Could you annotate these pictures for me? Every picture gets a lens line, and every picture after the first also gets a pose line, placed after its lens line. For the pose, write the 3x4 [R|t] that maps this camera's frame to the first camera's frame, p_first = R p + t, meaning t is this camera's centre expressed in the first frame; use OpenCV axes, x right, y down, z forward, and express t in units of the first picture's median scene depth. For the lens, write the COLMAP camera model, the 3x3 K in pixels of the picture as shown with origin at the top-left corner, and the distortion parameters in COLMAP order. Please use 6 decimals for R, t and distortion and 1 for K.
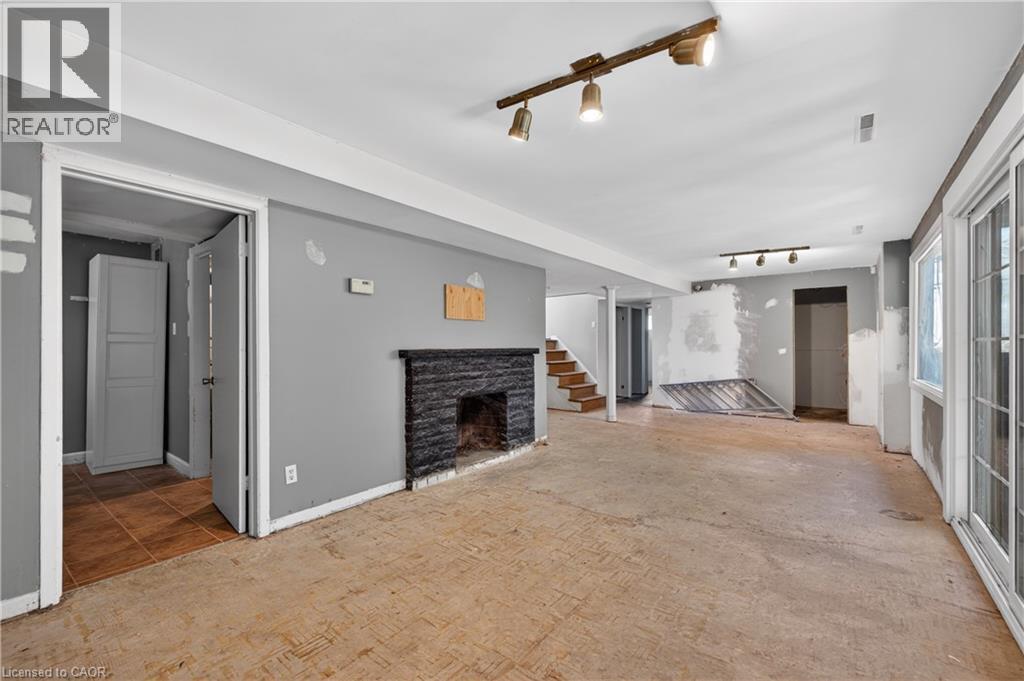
lens RADIAL K [[427.7, 0, 514.2], [0, 427.7, 344.0], [0, 0, 1]] dist [0.003893, 0.000199]
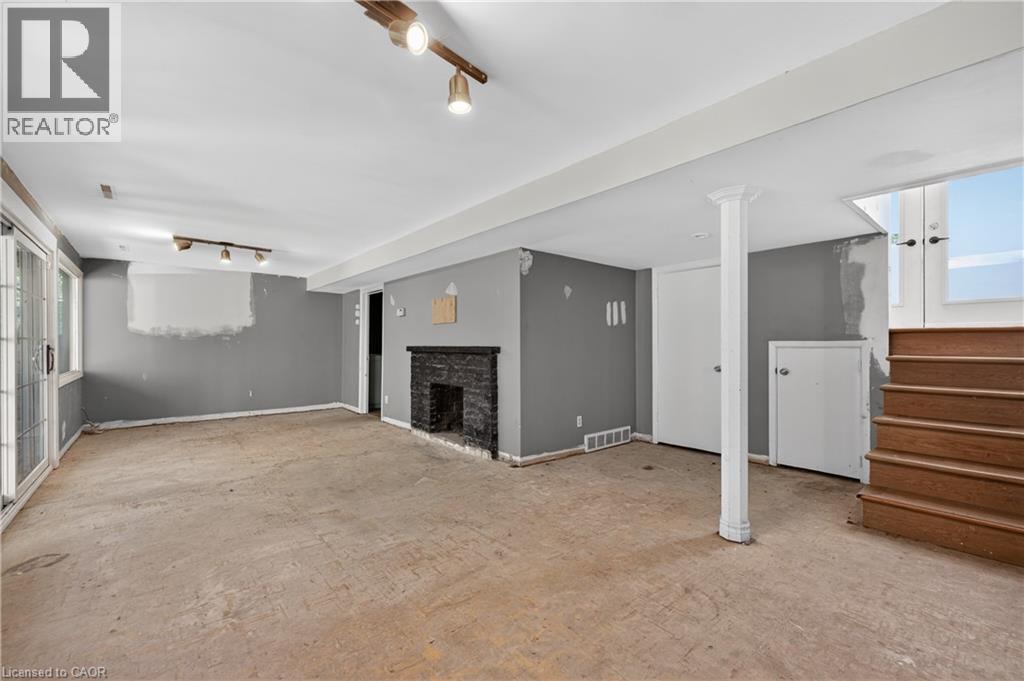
lens RADIAL K [[427.7, 0, 514.2], [0, 427.7, 341.5], [0, 0, 1]] dist [0.003893, 0.000199]
pose [[-0.201996, -0.003022, -0.979382, 1.067632], [0.001982, 0.999992, -0.003494, 0.002129], [0.979384, -0.002647, -0.201988, 1.434620]]
